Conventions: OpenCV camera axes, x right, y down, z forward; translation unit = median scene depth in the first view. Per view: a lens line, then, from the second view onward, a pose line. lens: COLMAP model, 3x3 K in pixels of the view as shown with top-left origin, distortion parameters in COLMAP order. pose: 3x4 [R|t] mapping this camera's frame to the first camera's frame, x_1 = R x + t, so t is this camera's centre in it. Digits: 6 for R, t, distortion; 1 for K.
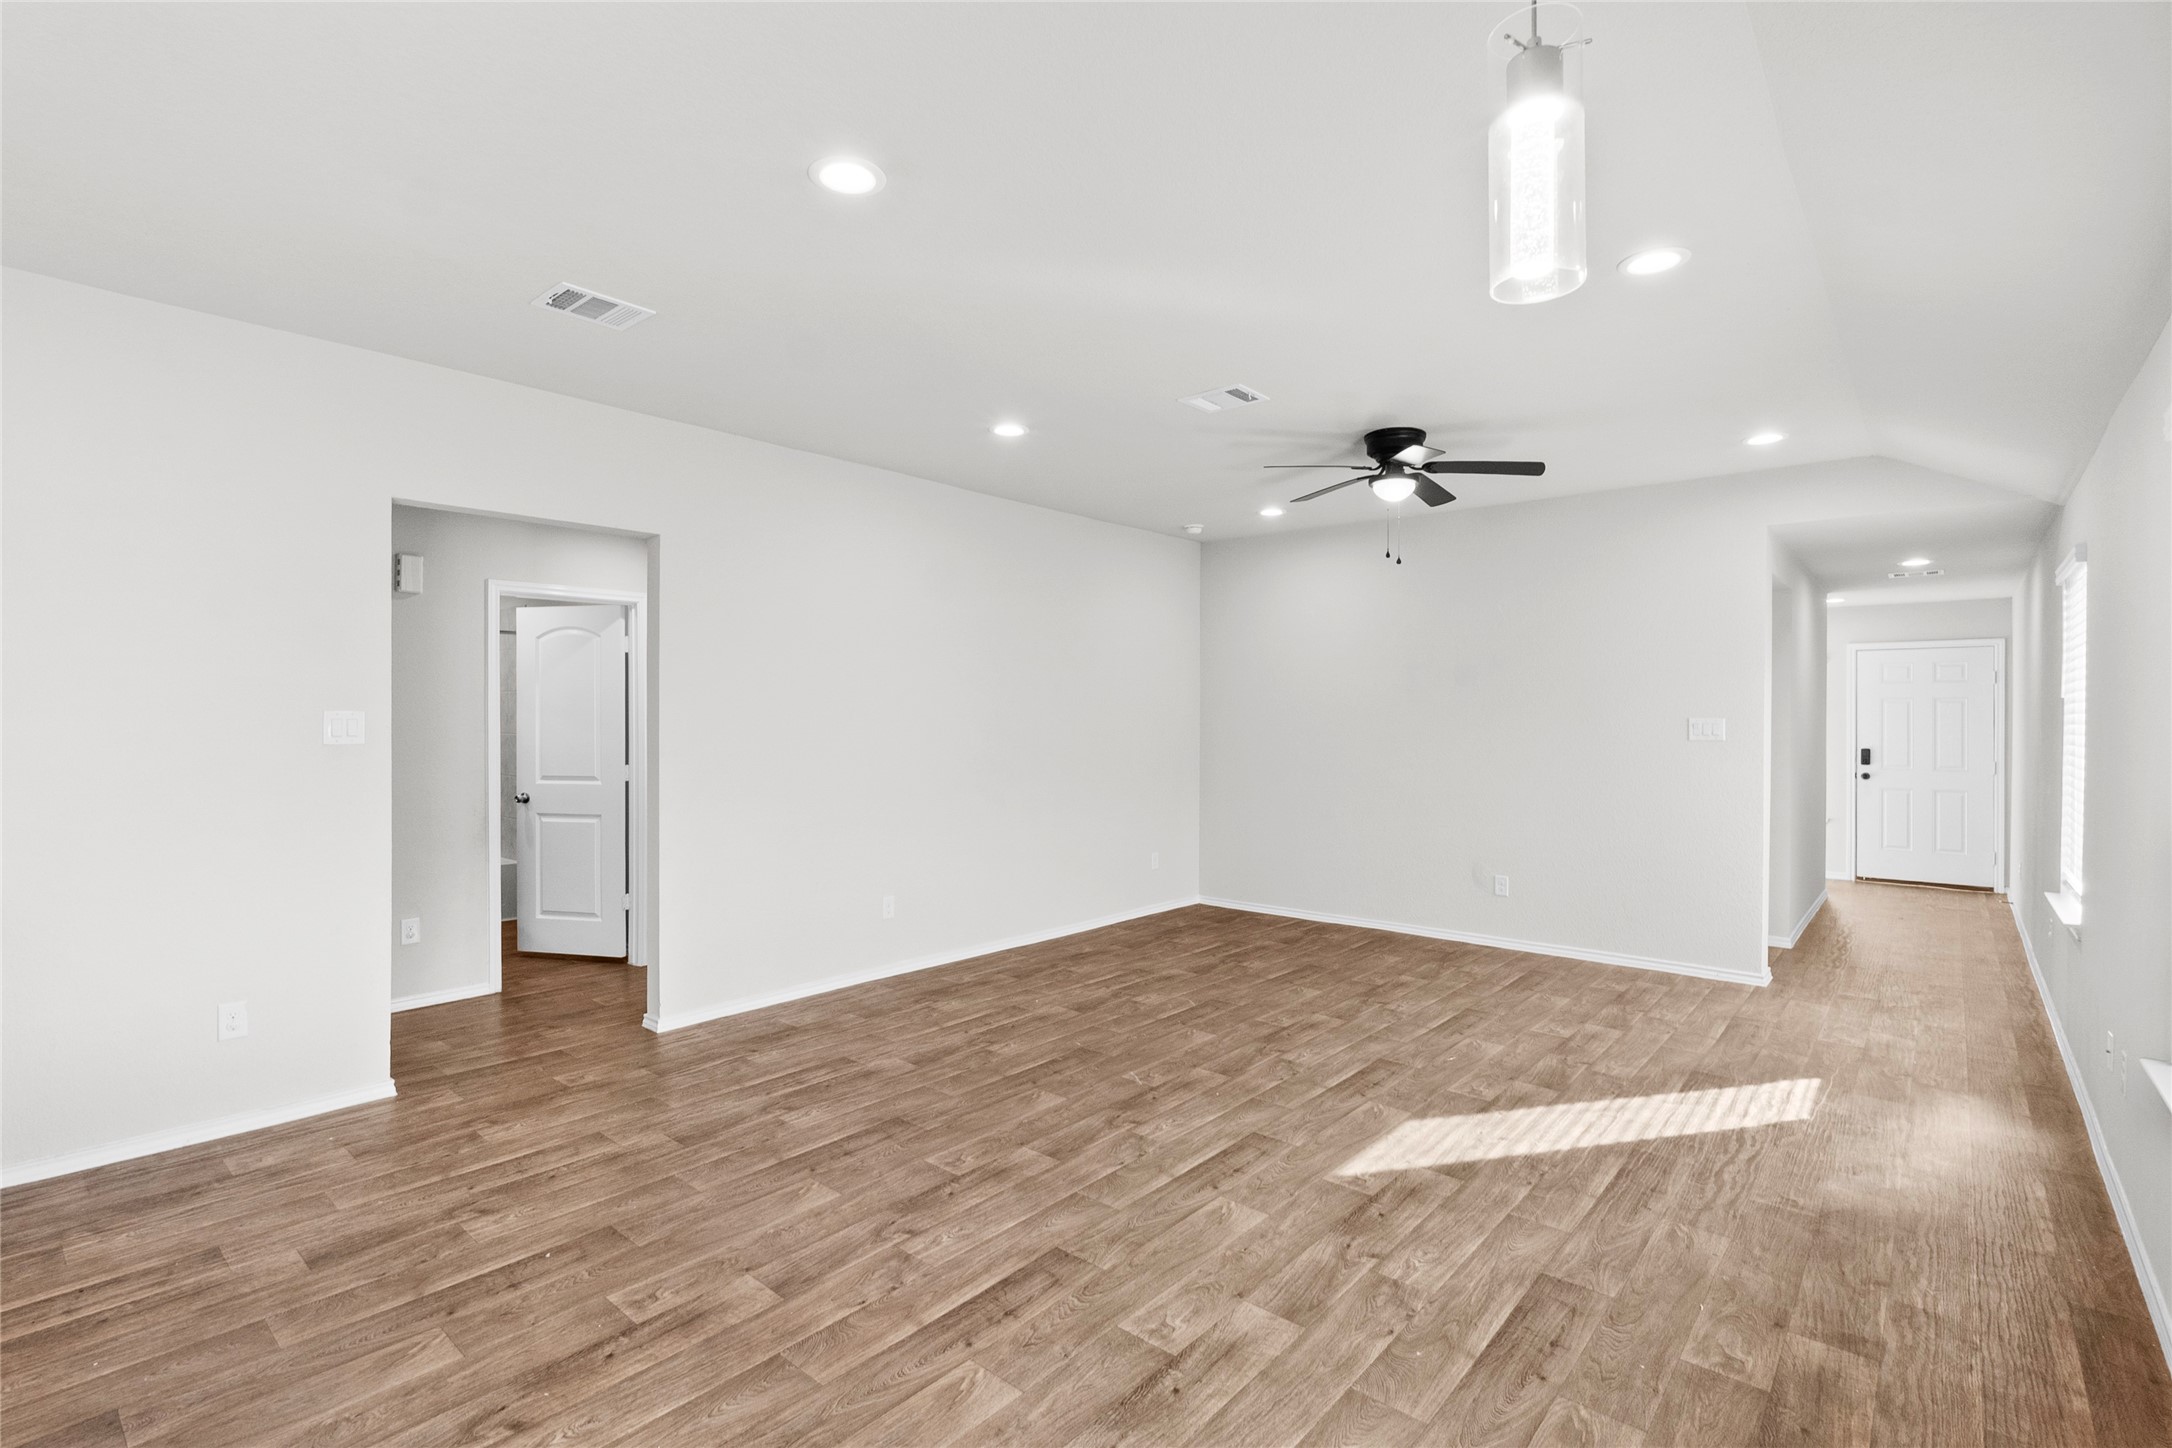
lens RADIAL K [[1013.3, 0, 1086.0], [0, 1013.3, 724.0], [0, 0, 1]] dist [-0.009190, 0.000241]
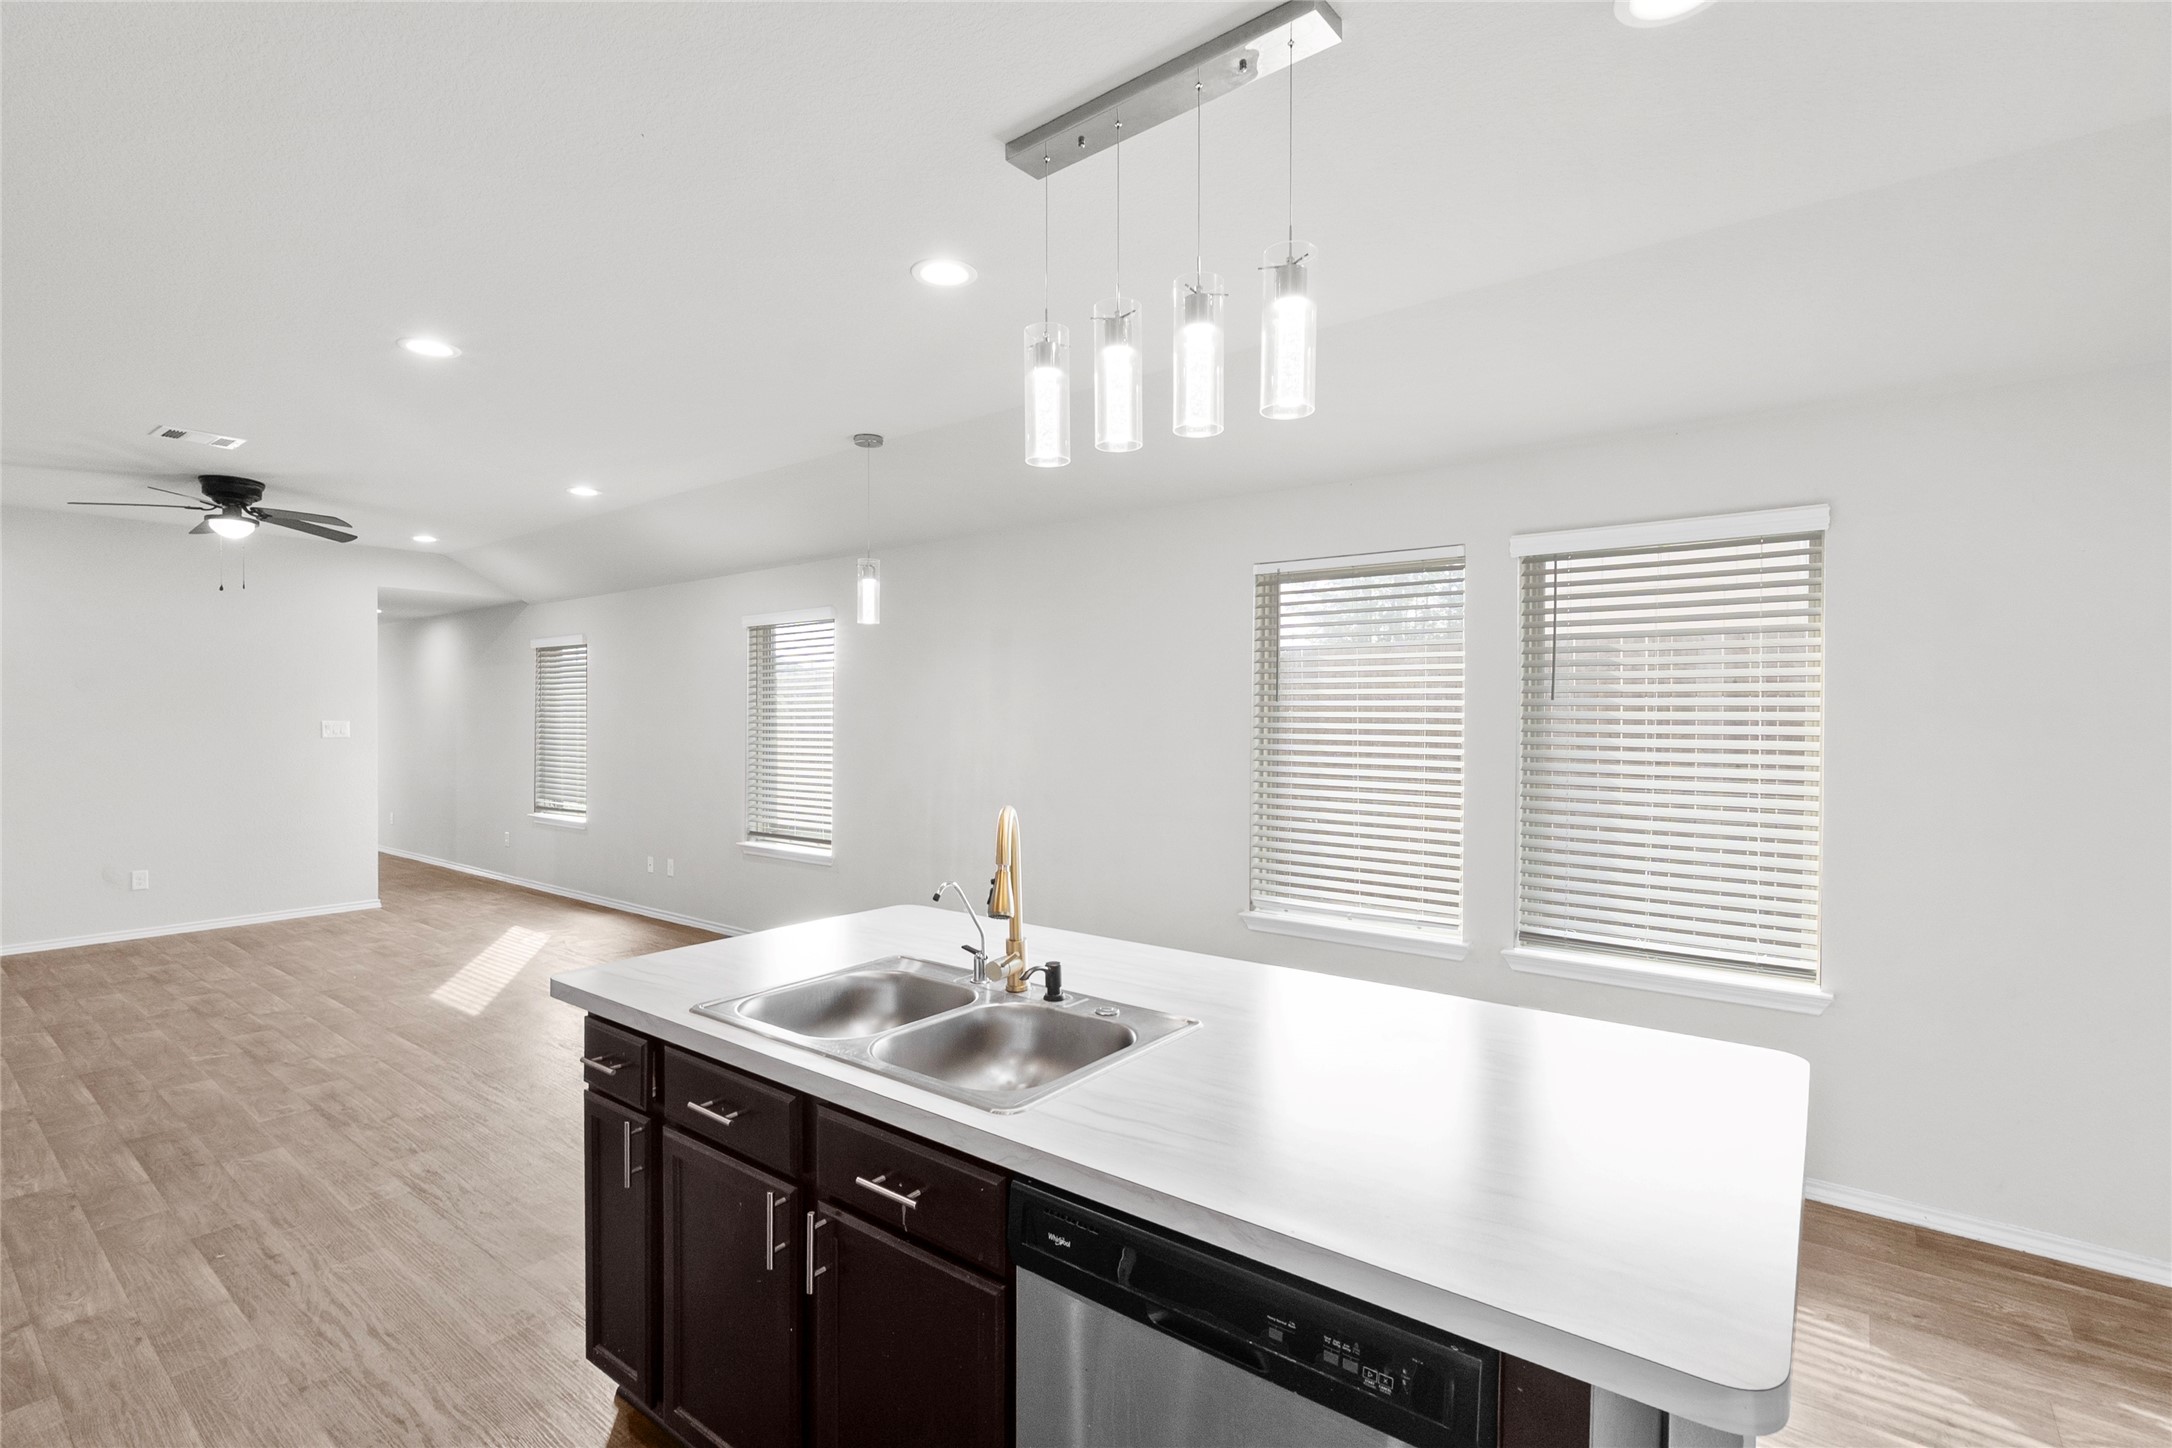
lens RADIAL K [[1013.3, 0, 1086.0], [0, 1013.3, 724.0], [0, 0, 1]] dist [-0.009190, 0.000241]
pose [[-0.050277, -0.018391, 0.998566, -1.115730], [0.003999, 0.999819, 0.018615, -0.032264], [-0.998727, 0.004929, -0.050194, 0.096564]]
